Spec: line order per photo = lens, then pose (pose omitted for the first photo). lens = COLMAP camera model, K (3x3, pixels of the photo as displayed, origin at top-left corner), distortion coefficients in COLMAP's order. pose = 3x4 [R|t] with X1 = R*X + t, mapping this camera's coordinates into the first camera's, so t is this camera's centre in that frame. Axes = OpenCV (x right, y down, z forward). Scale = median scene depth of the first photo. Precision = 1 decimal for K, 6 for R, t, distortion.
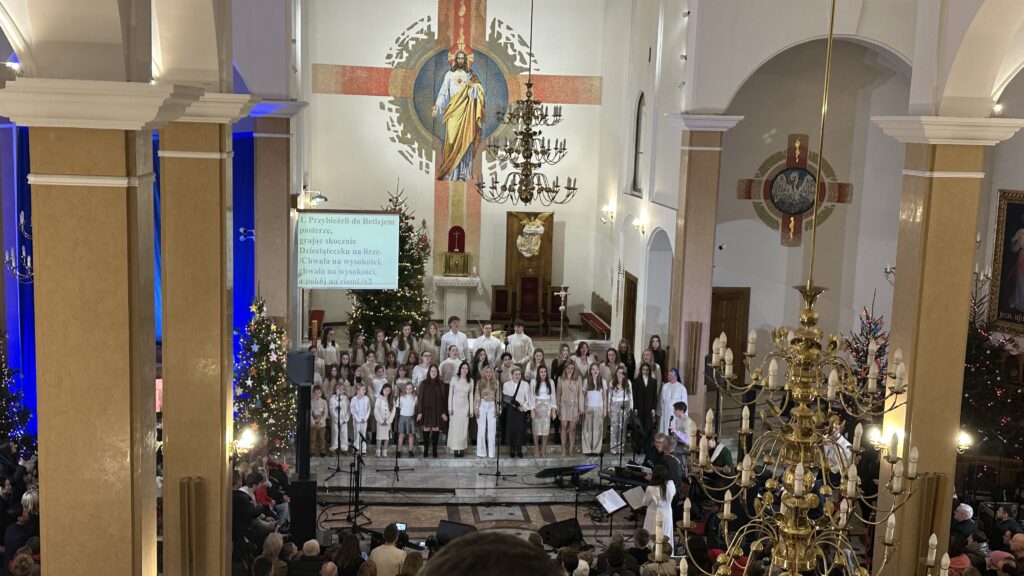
lens RADIAL K [[1133.0, 0, 510.3], [0, 1133.0, 282.8], [0, 0, 1]] dist [0.147002, 0.000000]
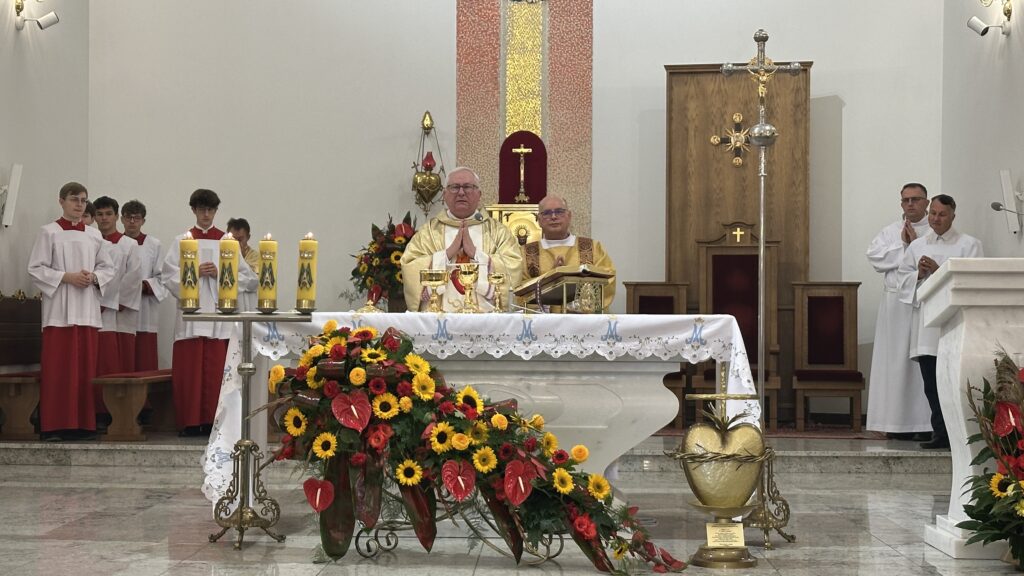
lens RADIAL K [[1651.3, 0, 510.2], [0, 1651.3, 295.9], [0, 0, 1]] dist [0.133979, 0.000000]
pose [[0.989929, -0.027585, -0.138850, 0.017729], [0.003897, 0.985769, -0.168057, 0.085589], [0.141509, 0.165824, 0.975950, 0.531070]]
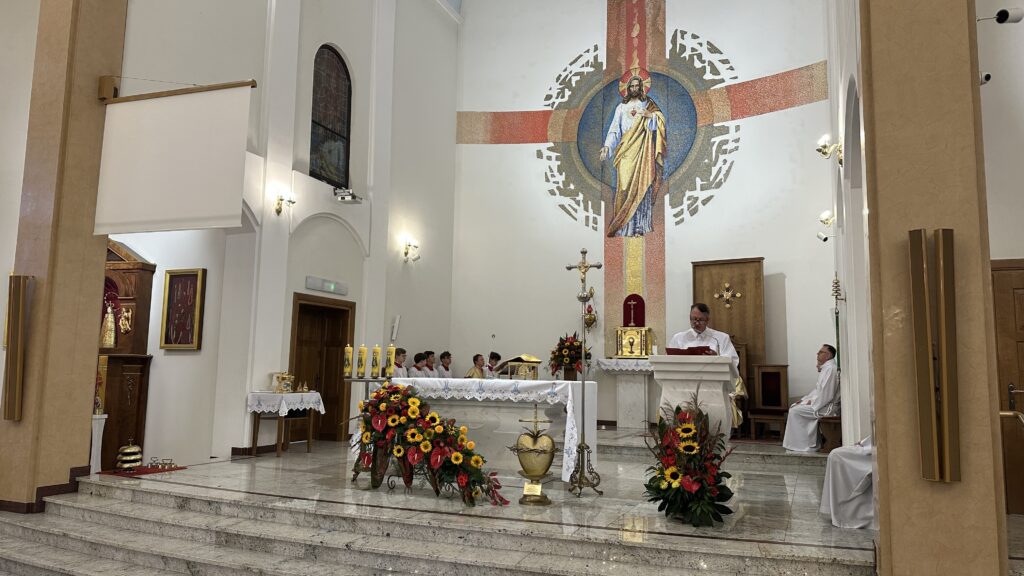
lens RADIAL K [[708.8, 0, 509.3], [0, 708.8, 290.1], [0, 0, 1]] dist [0.125559, -0.169113]
pose [[0.869661, -0.074009, -0.488070, 0.115794], [-0.064032, 0.963433, -0.260186, 0.078501], [0.489479, 0.257526, 0.833121, 0.575423]]
